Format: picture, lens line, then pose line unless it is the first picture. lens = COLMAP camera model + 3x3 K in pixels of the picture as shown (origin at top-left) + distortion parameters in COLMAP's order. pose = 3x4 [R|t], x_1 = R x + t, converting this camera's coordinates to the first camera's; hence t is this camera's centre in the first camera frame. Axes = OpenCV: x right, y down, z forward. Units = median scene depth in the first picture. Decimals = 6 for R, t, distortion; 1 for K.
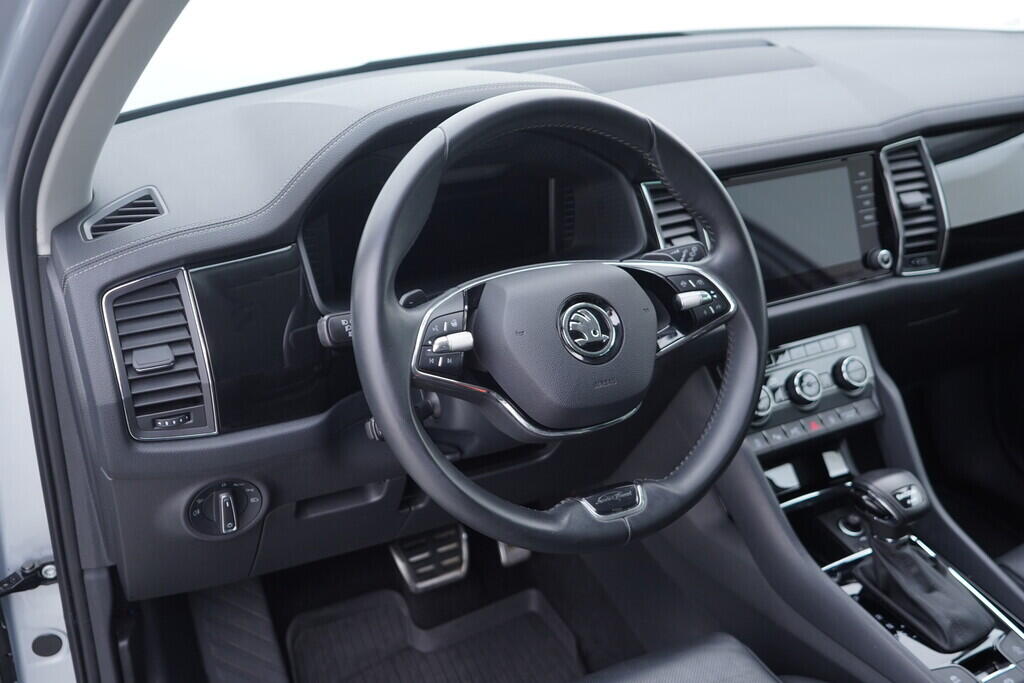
lens RADIAL K [[1063.2, 0, 512.0], [0, 1063.2, 341.5], [0, 0, 1]] dist [-0.003509, 0.018664]
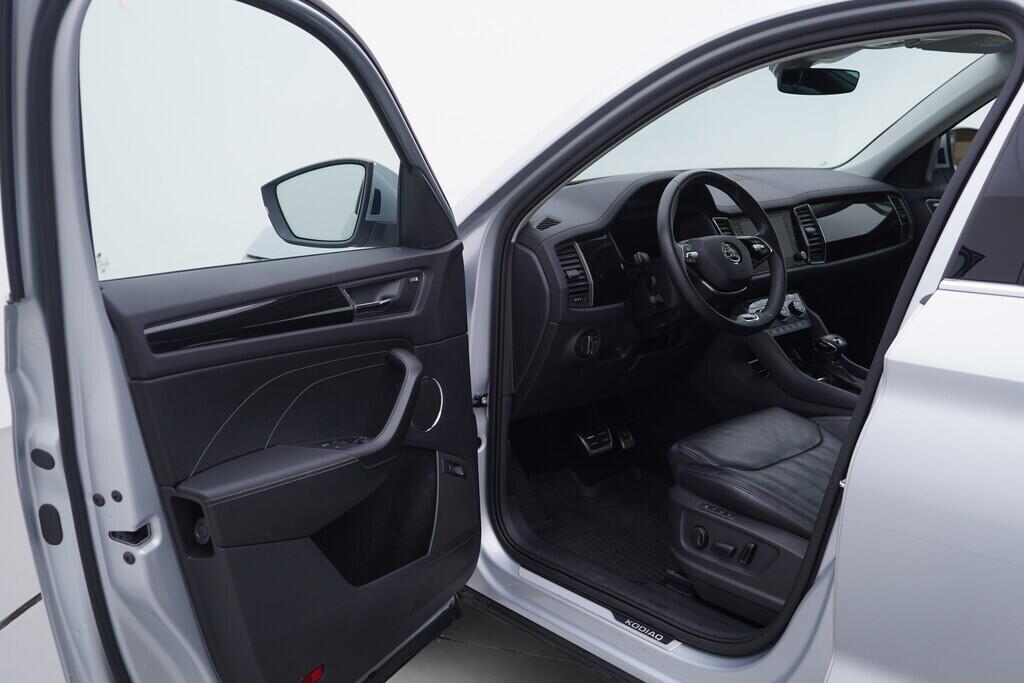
lens RADIAL K [[1071.1, 0, 503.9], [0, 1071.1, 343.0], [0, 0, 1]] dist [0.001200, -0.001371]
pose [[0.975383, -0.069667, 0.209223, -0.743370], [0.111553, 0.974313, -0.195625, 0.469525], [-0.190220, 0.214149, 0.958100, -0.990489]]
